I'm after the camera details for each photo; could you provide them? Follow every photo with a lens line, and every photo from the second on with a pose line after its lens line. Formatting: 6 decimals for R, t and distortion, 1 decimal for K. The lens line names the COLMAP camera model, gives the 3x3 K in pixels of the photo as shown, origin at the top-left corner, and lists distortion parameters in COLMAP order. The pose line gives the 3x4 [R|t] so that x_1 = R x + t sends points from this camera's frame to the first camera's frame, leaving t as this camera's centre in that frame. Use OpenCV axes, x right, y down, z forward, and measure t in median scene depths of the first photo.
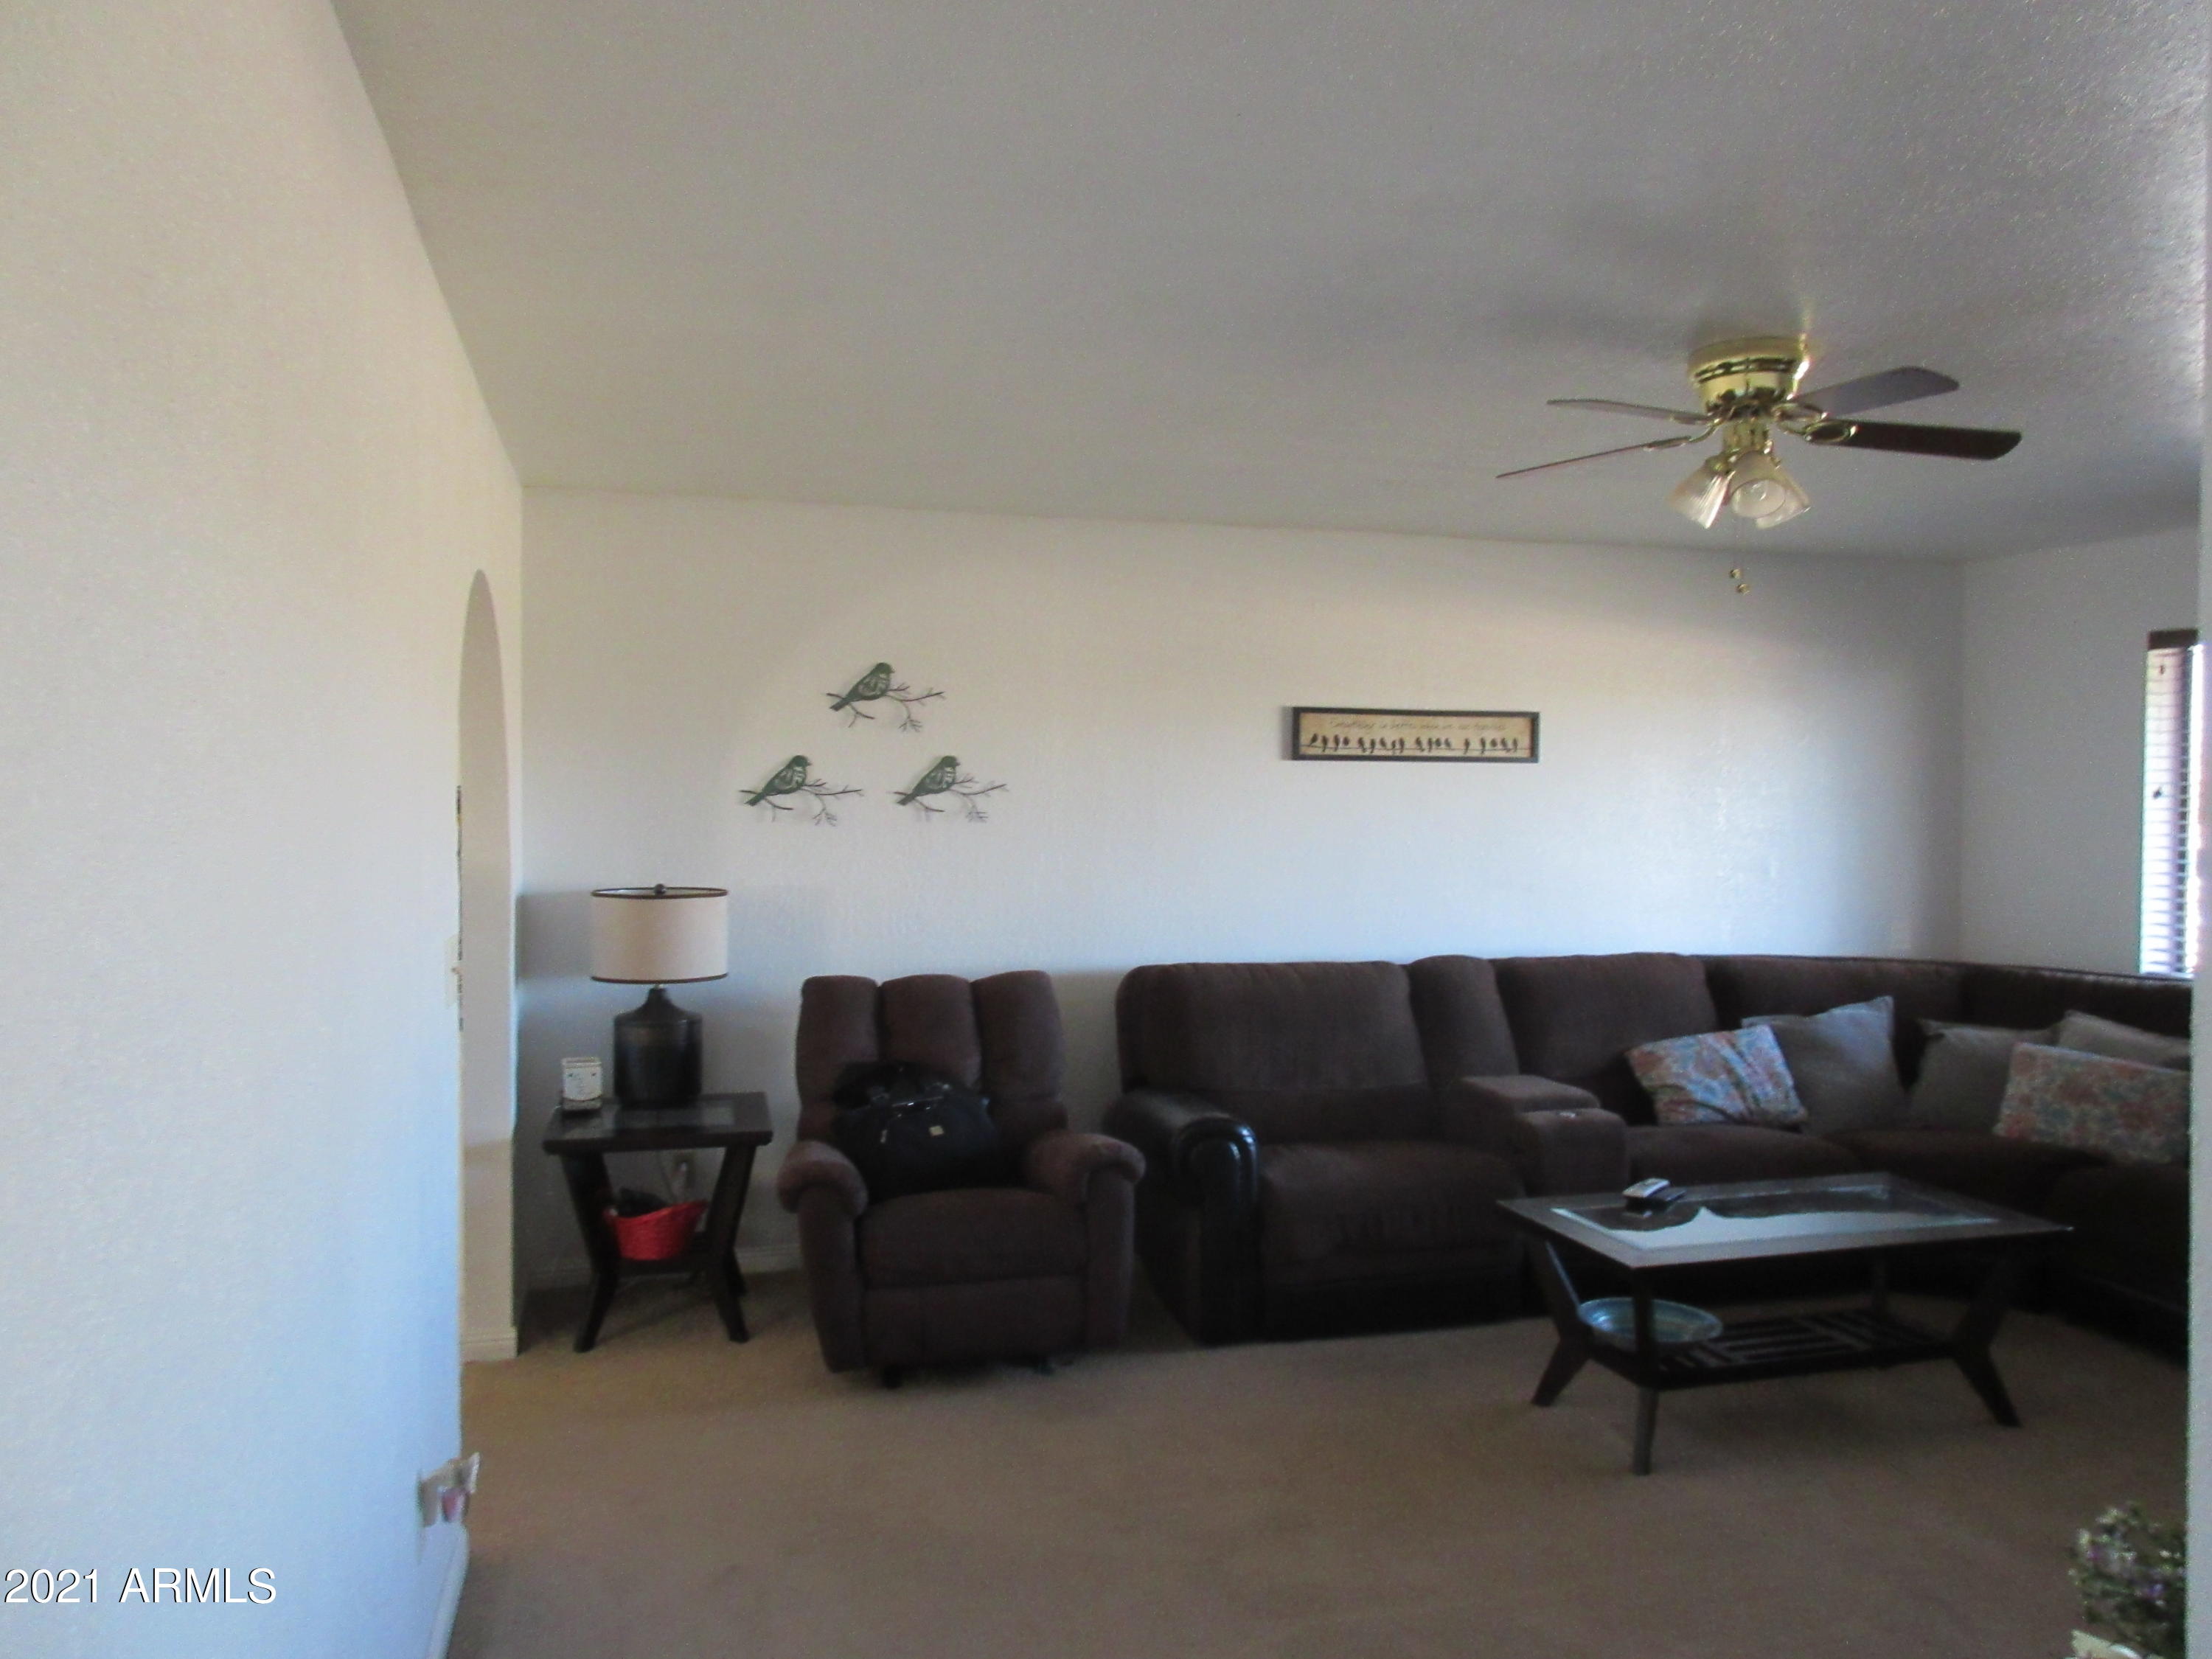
lens RADIAL K [[1646.2, 0, 1098.1], [0, 1646.2, 828.6], [0, 0, 1]] dist [-0.009948, 0.000411]
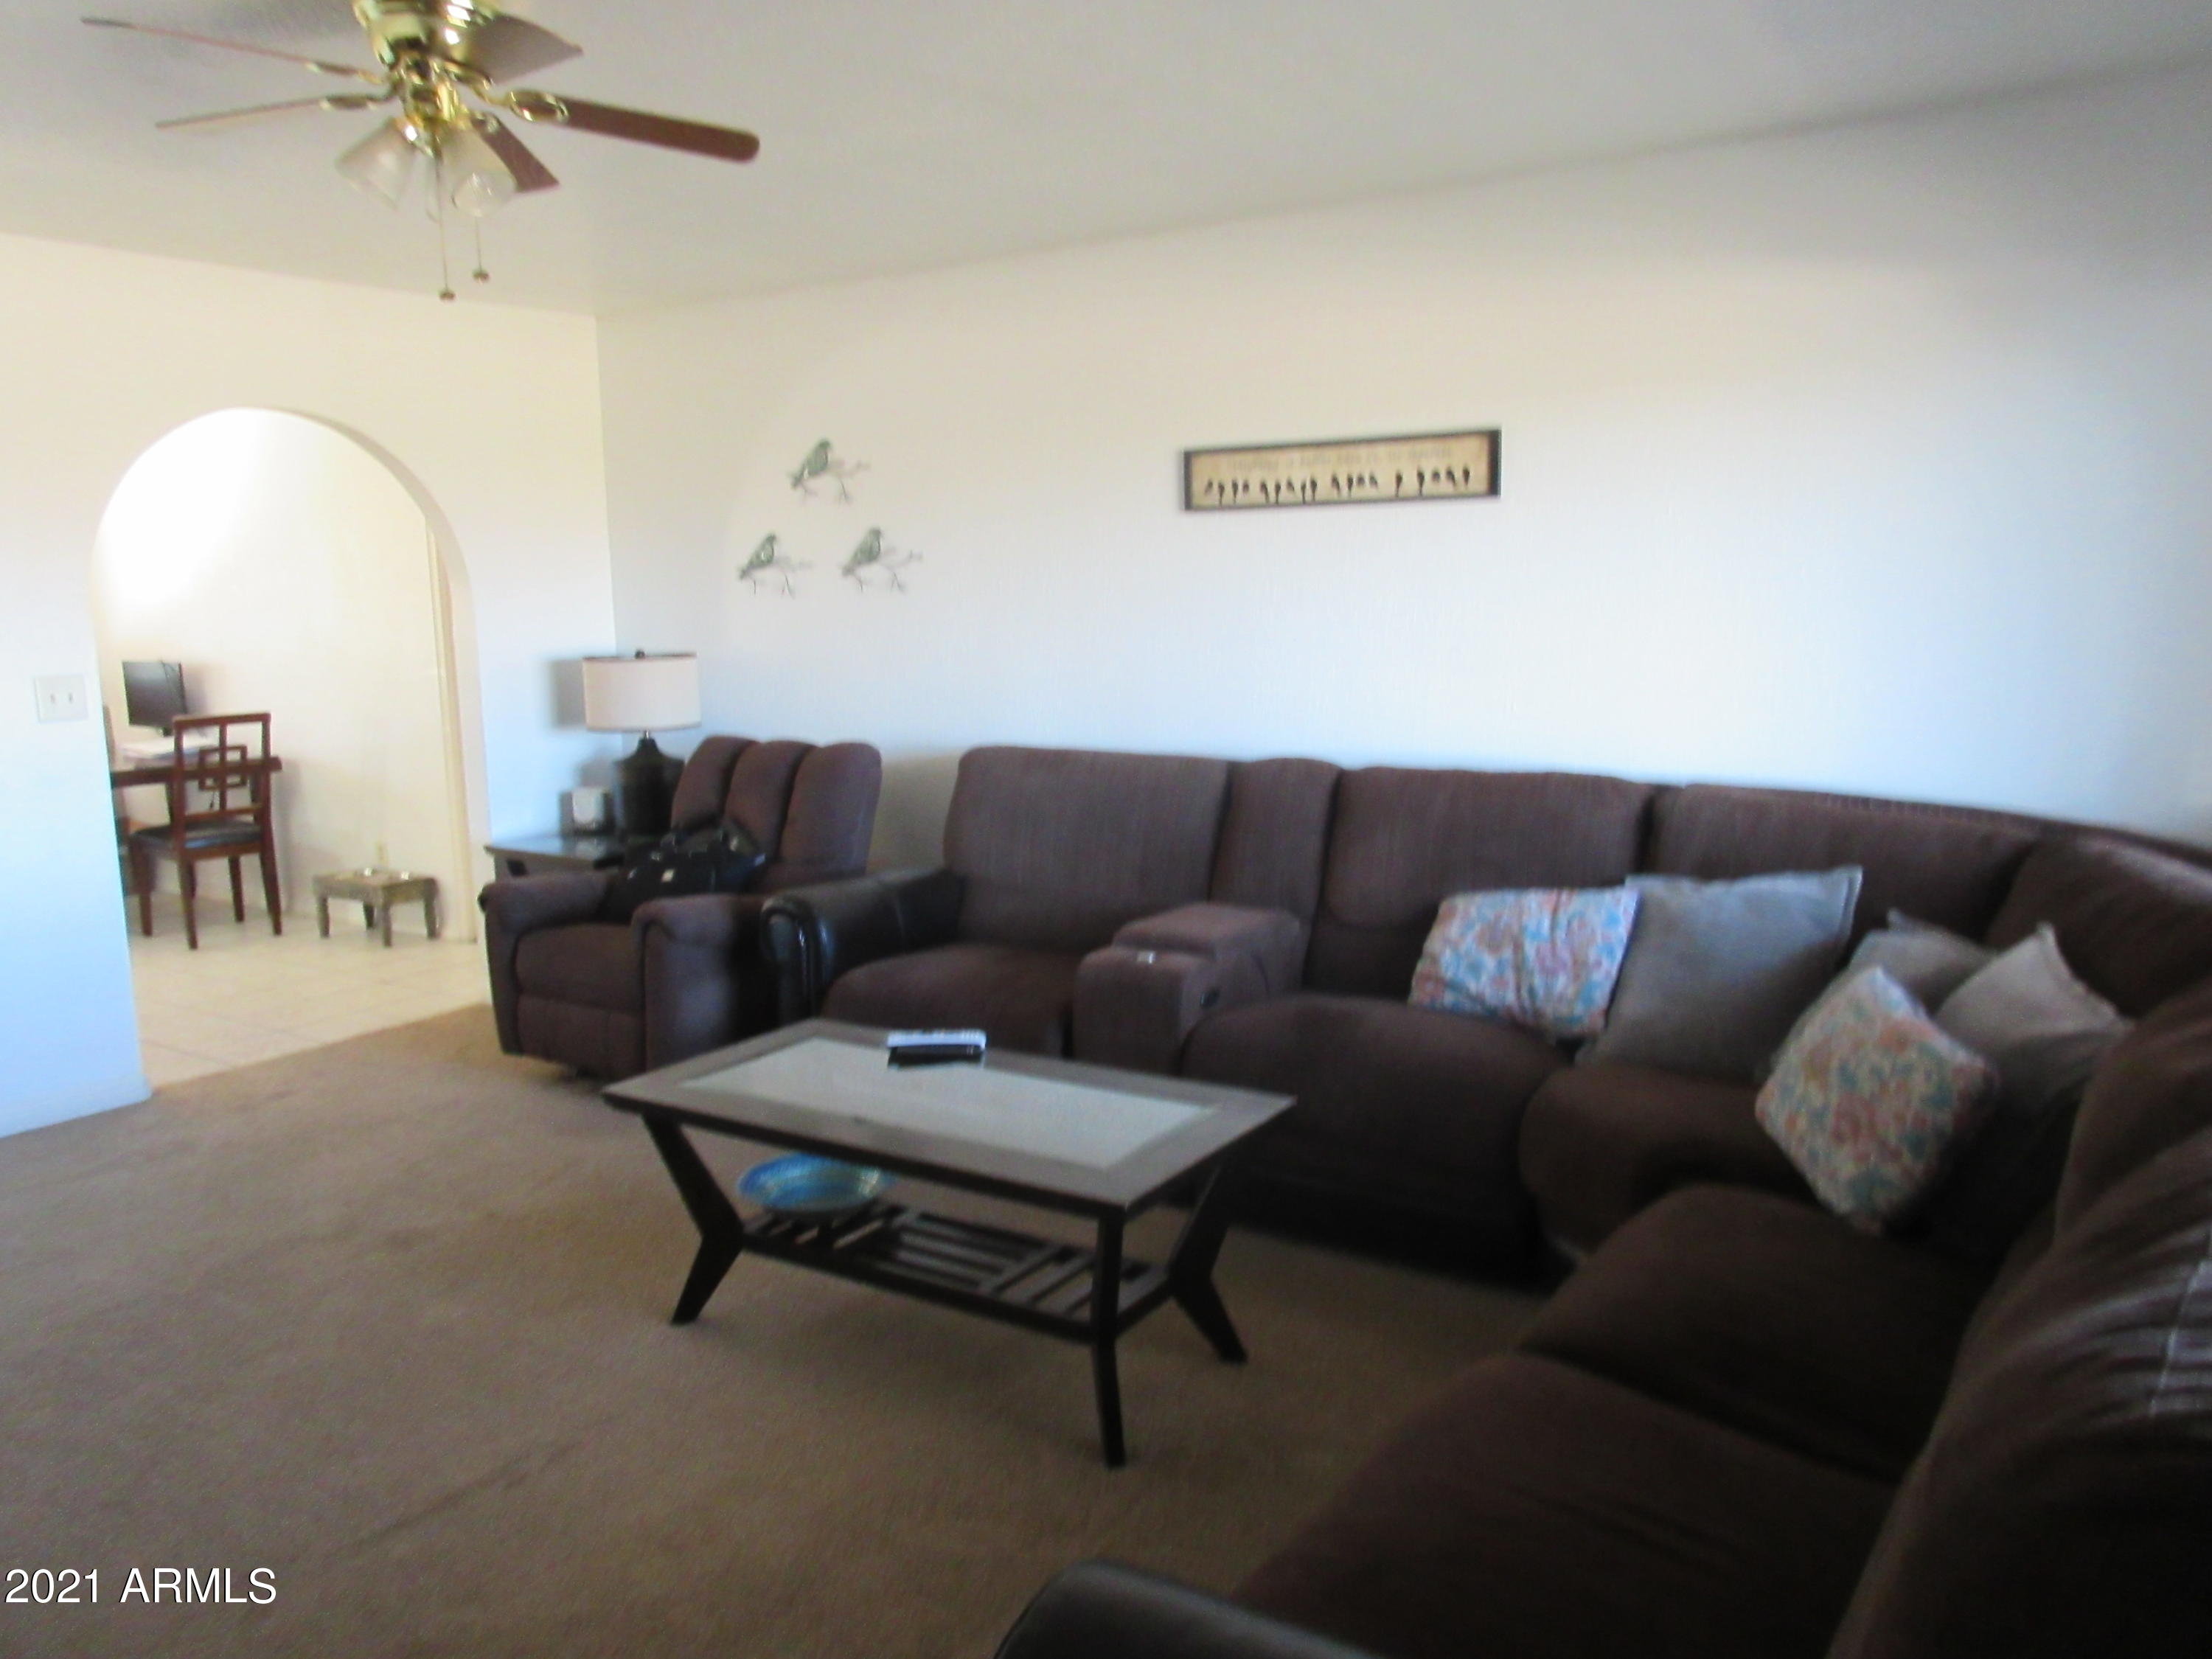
lens RADIAL K [[1646.2, 0, 1098.1], [0, 1646.2, 828.6], [0, 0, 1]] dist [-0.009948, 0.000411]
pose [[0.656418, 0.093578, -0.748571, 0.727190], [0.005713, 0.991632, 0.128972, 0.009278], [0.754375, -0.088936, 0.650391, 0.401978]]
